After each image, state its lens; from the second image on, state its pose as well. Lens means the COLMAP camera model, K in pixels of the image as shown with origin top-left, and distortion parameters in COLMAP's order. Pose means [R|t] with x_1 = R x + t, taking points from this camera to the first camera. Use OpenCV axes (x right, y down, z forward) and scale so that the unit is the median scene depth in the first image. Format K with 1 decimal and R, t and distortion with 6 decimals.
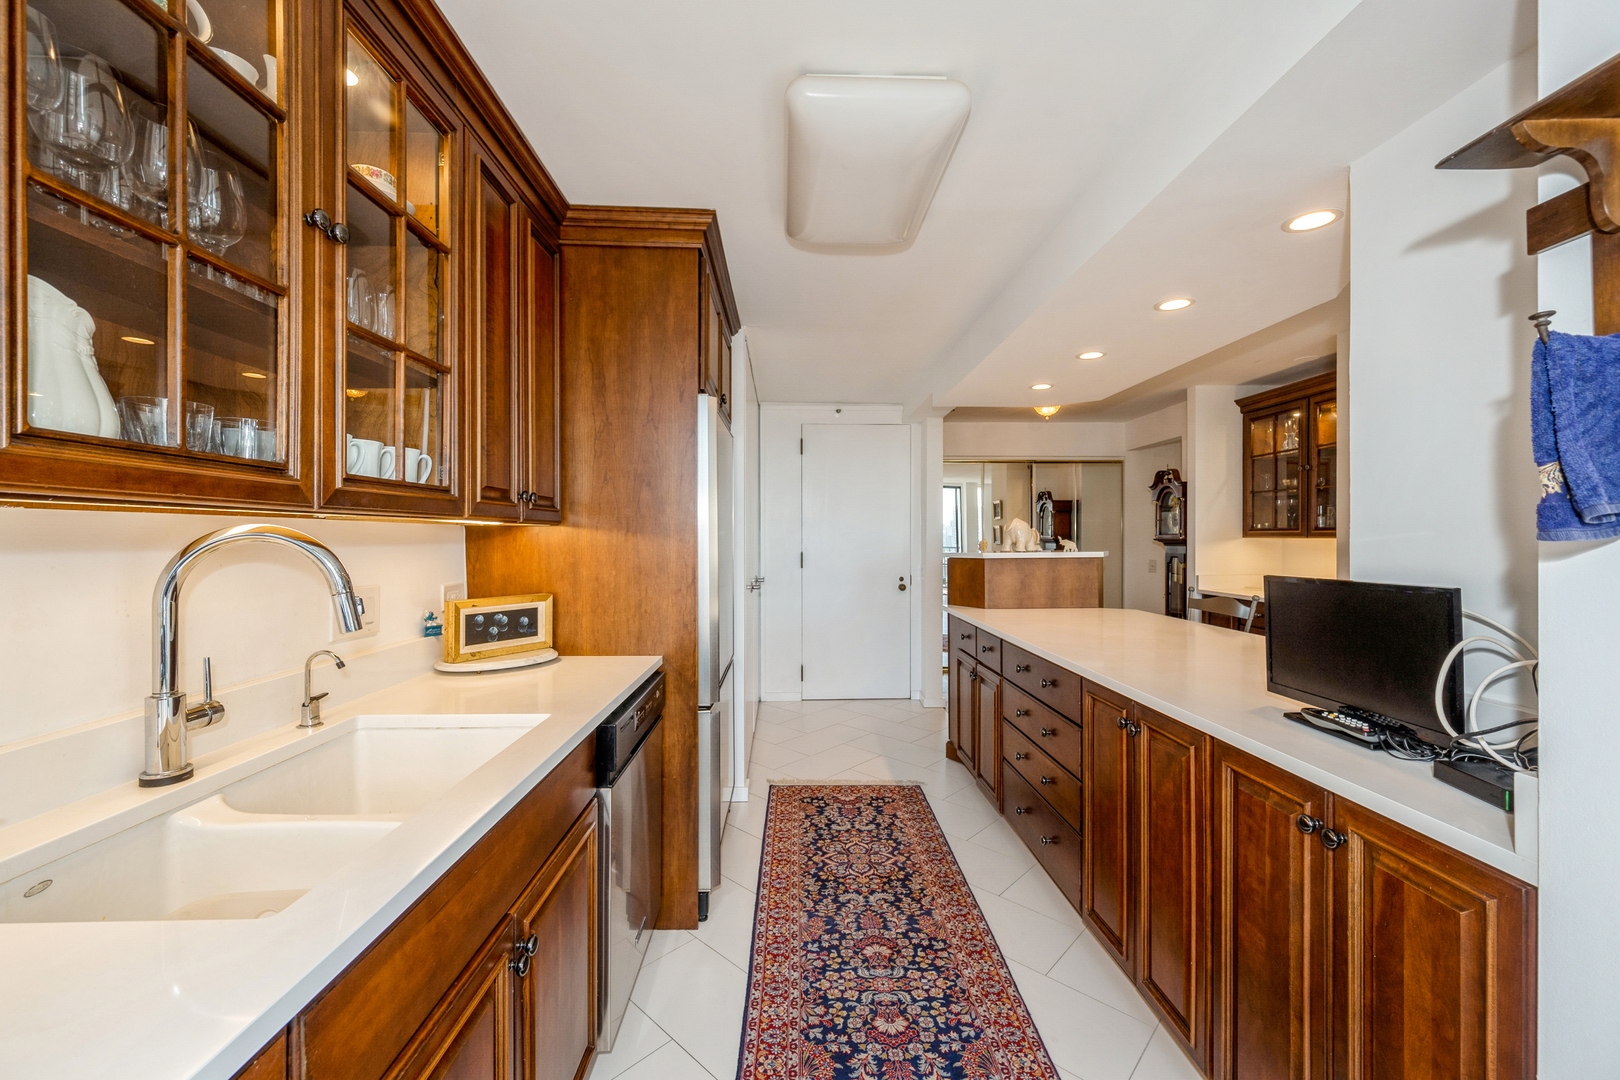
lens RADIAL K [[646.5, 0, 808.0], [0, 646.5, 547.3], [0, 0, 1]] dist [0.000188, -0.000012]
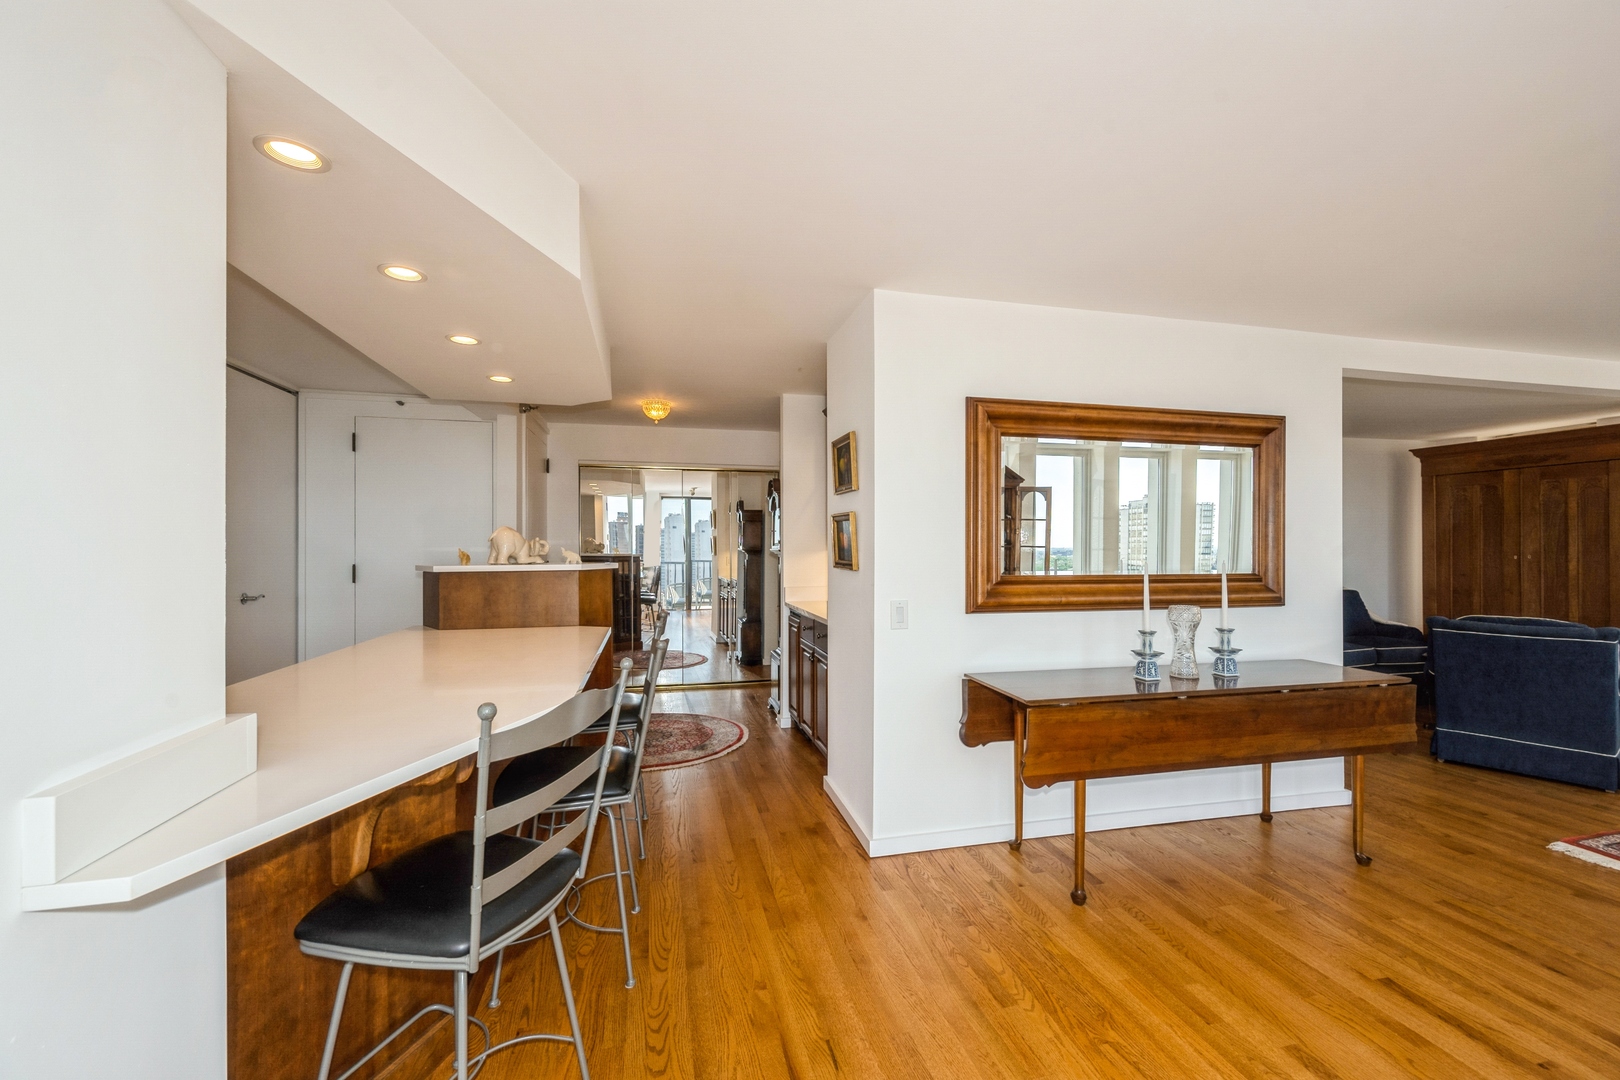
lens RADIAL K [[646.5, 0, 808.0], [0, 646.5, 547.3], [0, 0, 1]] dist [0.000188, -0.000012]
pose [[0.979695, 0.000098, 0.200492, 0.496686], [0.003610, 0.999829, -0.018130, 0.002404], [-0.200460, 0.018486, 0.979527, 0.044123]]
